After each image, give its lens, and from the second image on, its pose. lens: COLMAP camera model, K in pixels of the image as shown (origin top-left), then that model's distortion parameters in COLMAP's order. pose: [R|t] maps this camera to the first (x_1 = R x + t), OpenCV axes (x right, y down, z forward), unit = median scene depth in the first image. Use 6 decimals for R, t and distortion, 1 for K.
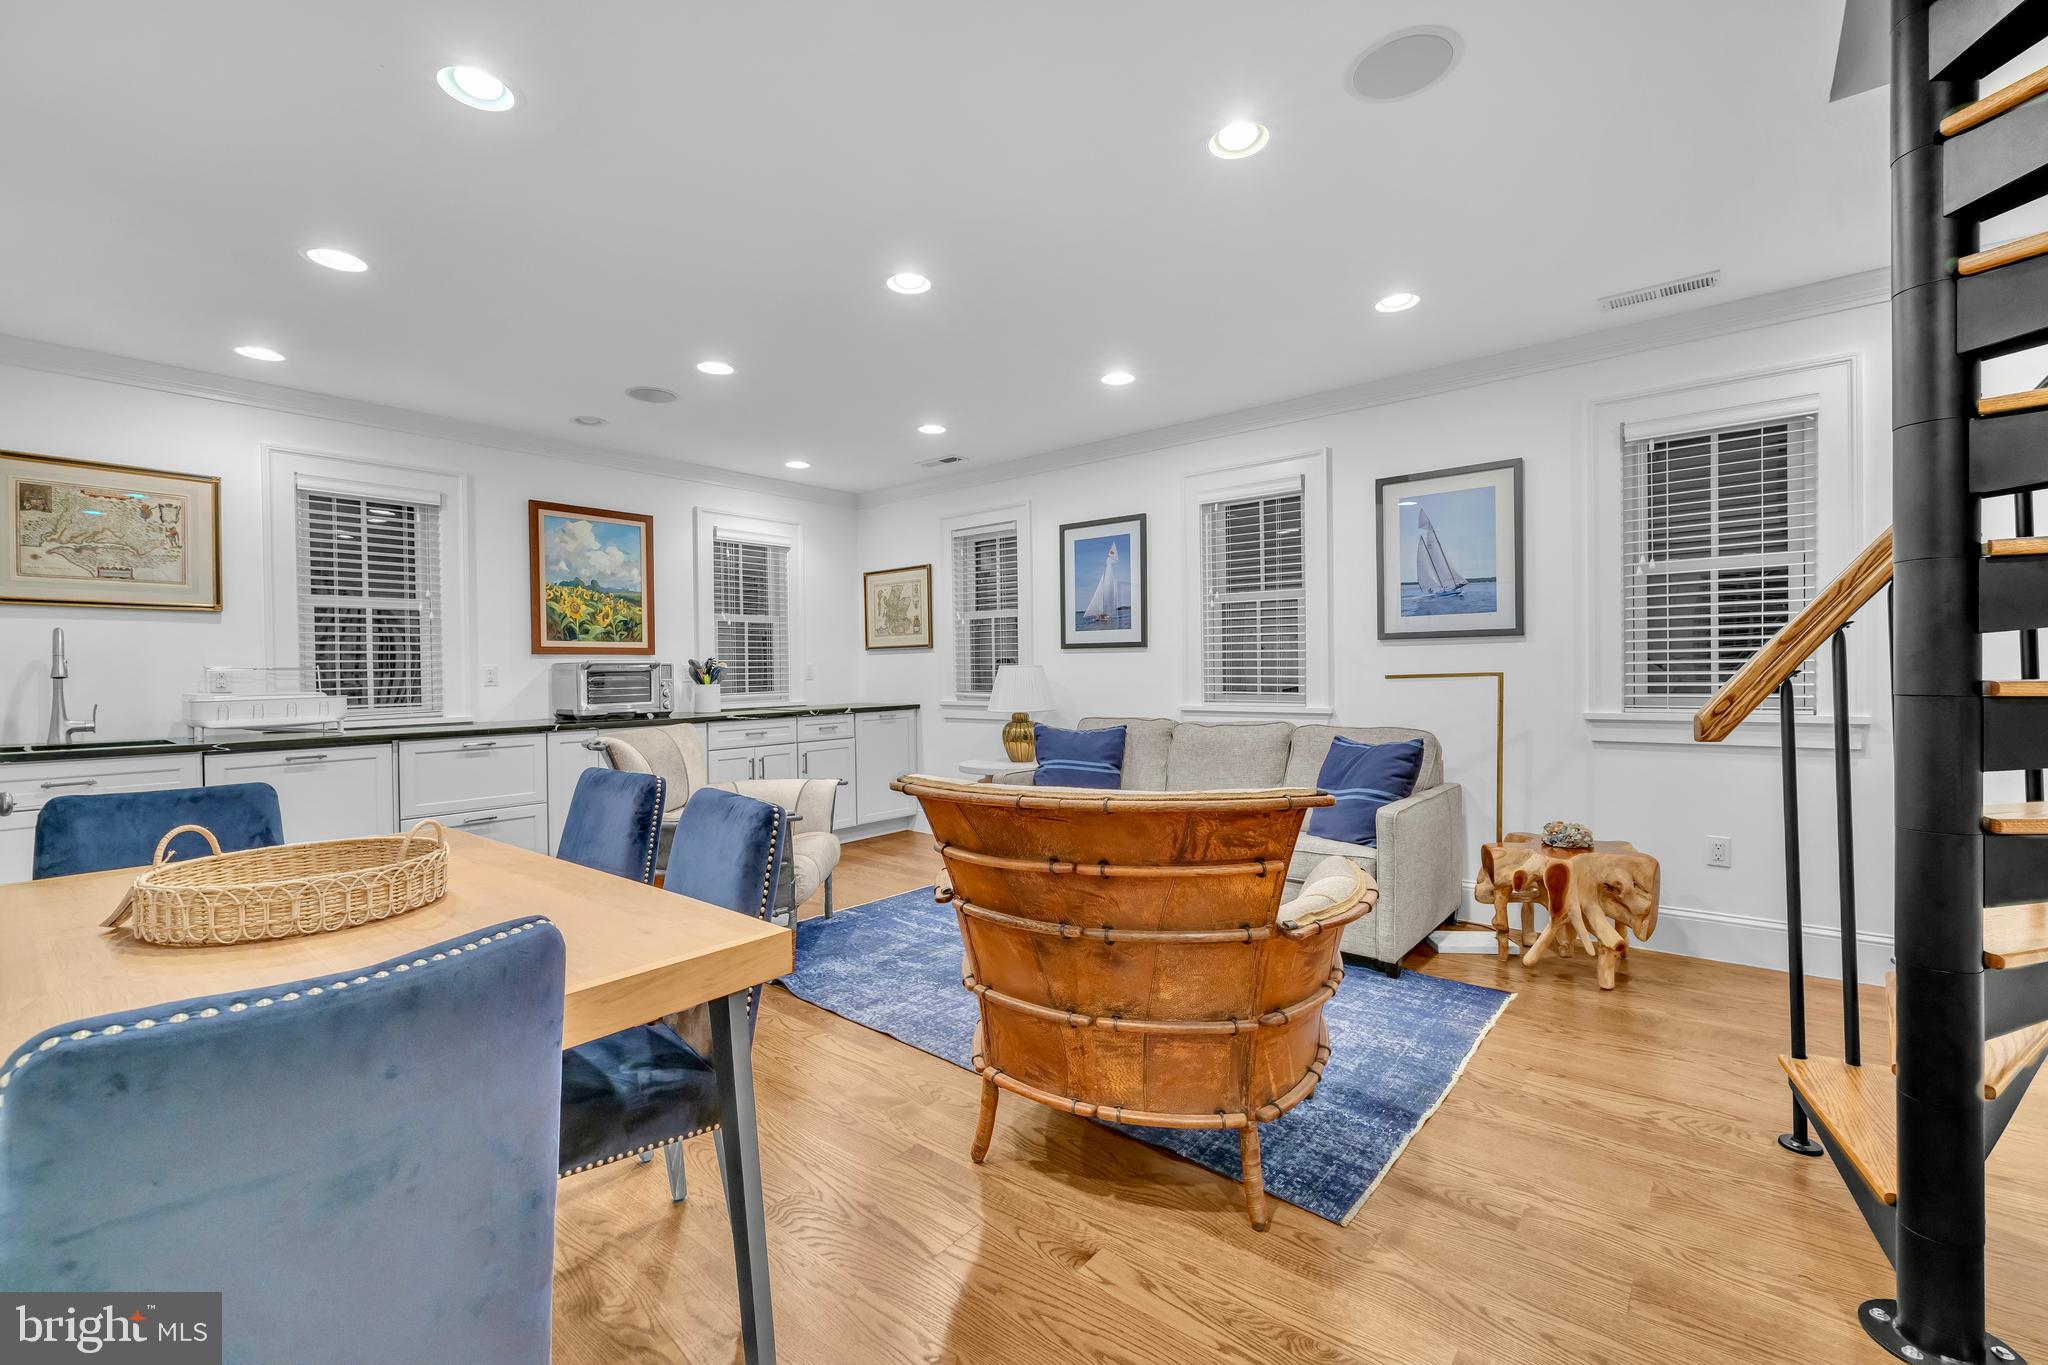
lens RADIAL K [[859.9, 0, 1020.7], [0, 859.9, 678.4], [0, 0, 1]] dist [-0.000304, -0.000241]
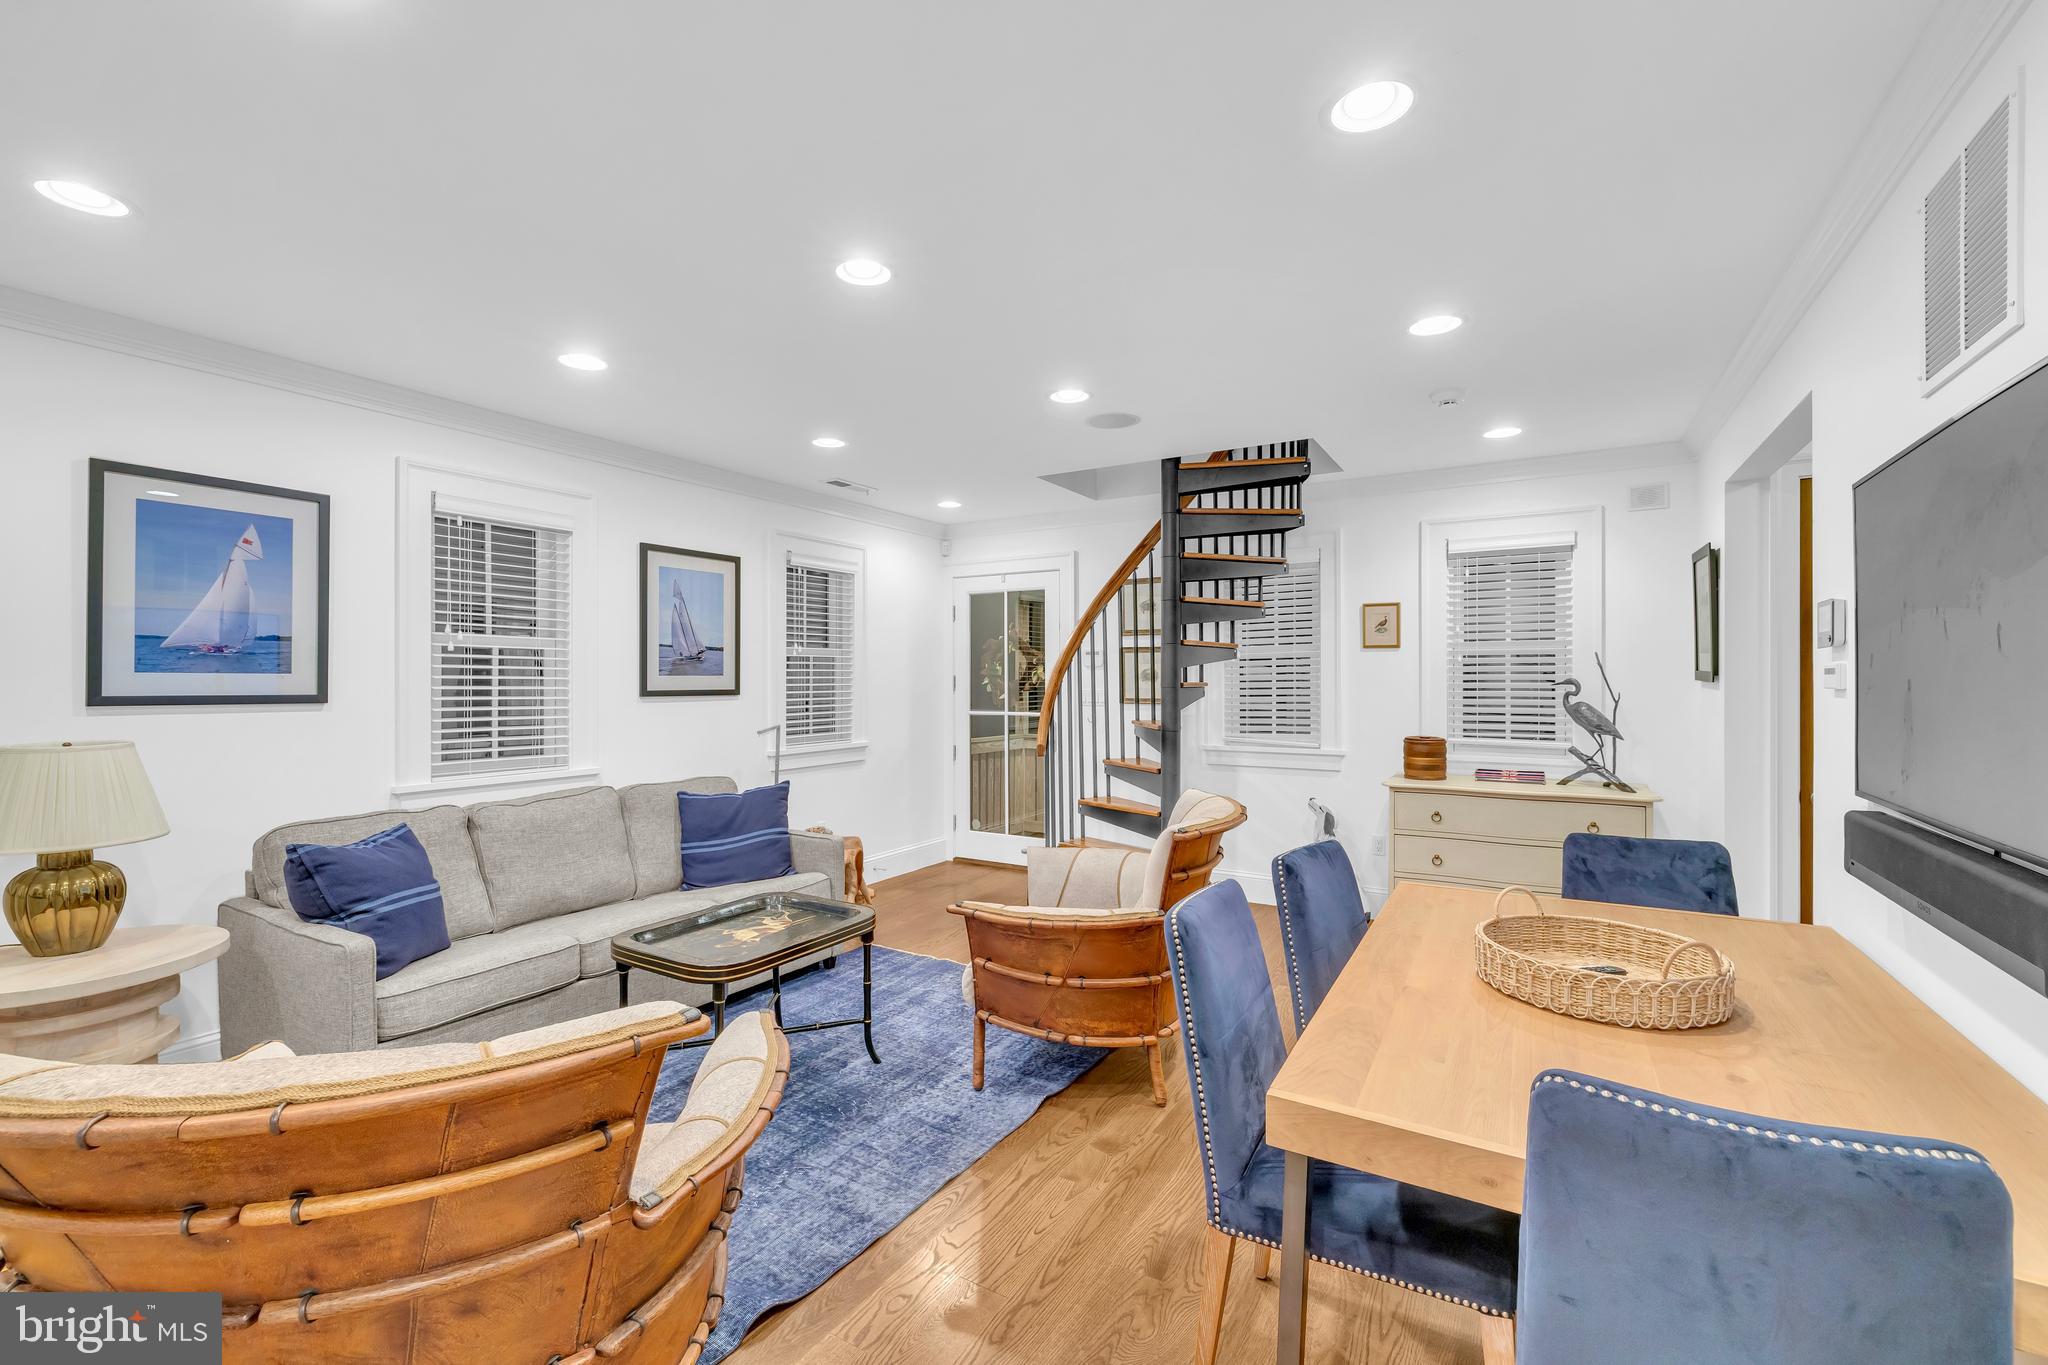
lens RADIAL K [[863.7, 0, 1017.0], [0, 863.7, 674.9], [0, 0, 1]] dist [0.003110, 0.000226]
pose [[-0.141383, 0.018801, 0.989776, -0.580607], [0.013829, 0.999760, -0.017015, -0.040070], [-0.989858, 0.011282, -0.141609, 0.594059]]
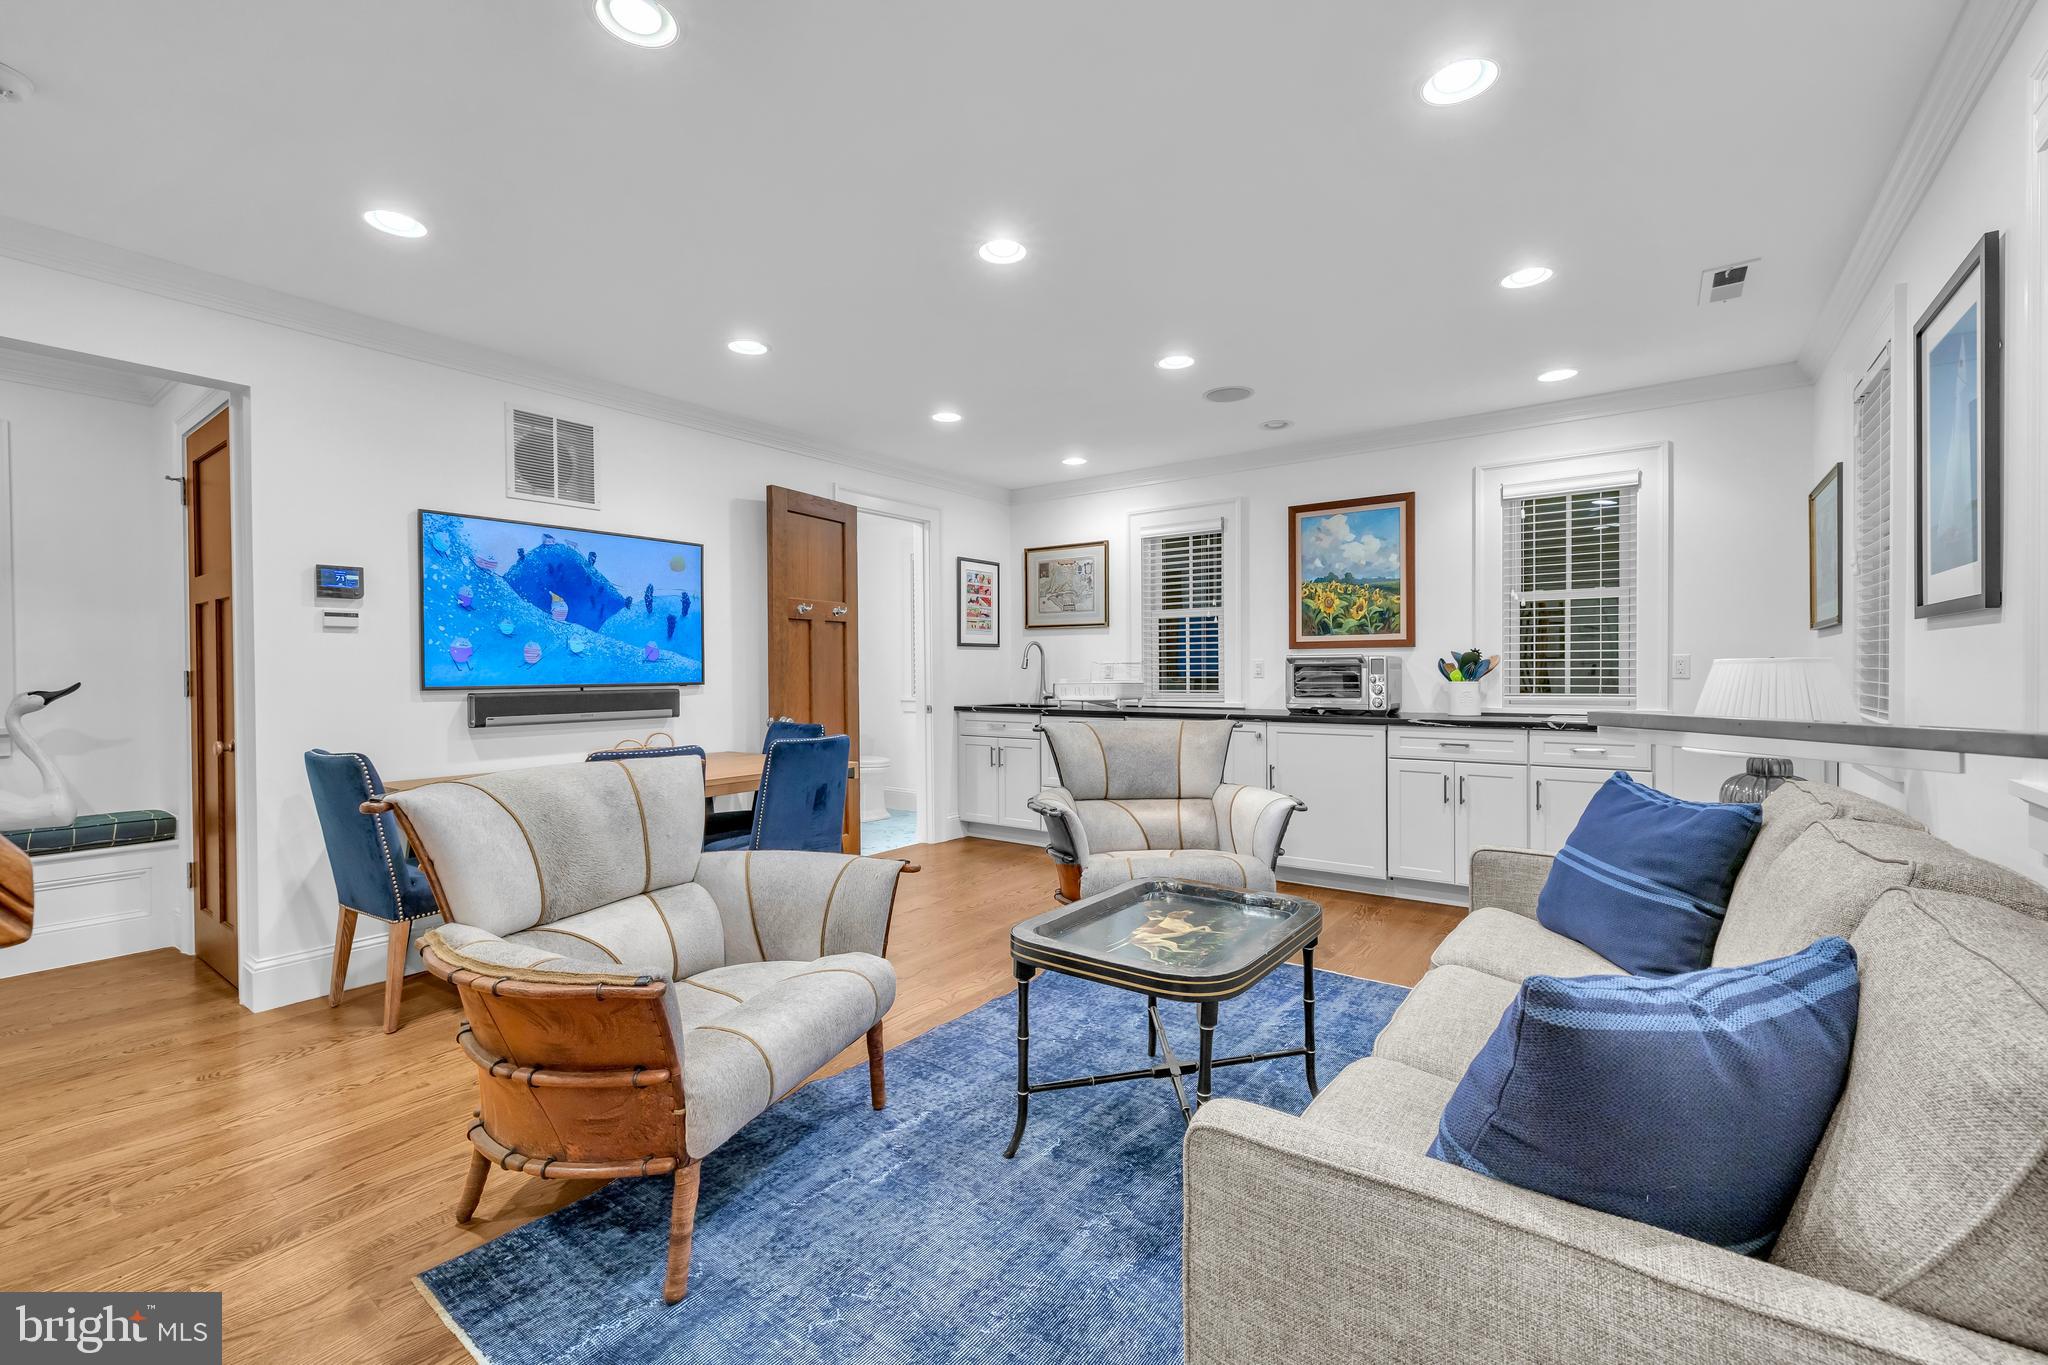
lens RADIAL K [[859.9, 0, 1020.7], [0, 859.9, 678.4], [0, 0, 1]] dist [-0.000304, -0.000241]
pose [[0.053476, 0.022605, -0.998313, 0.487871], [-0.005791, 0.999734, 0.022327, -0.013263], [0.998552, 0.004587, 0.053593, 0.590742]]
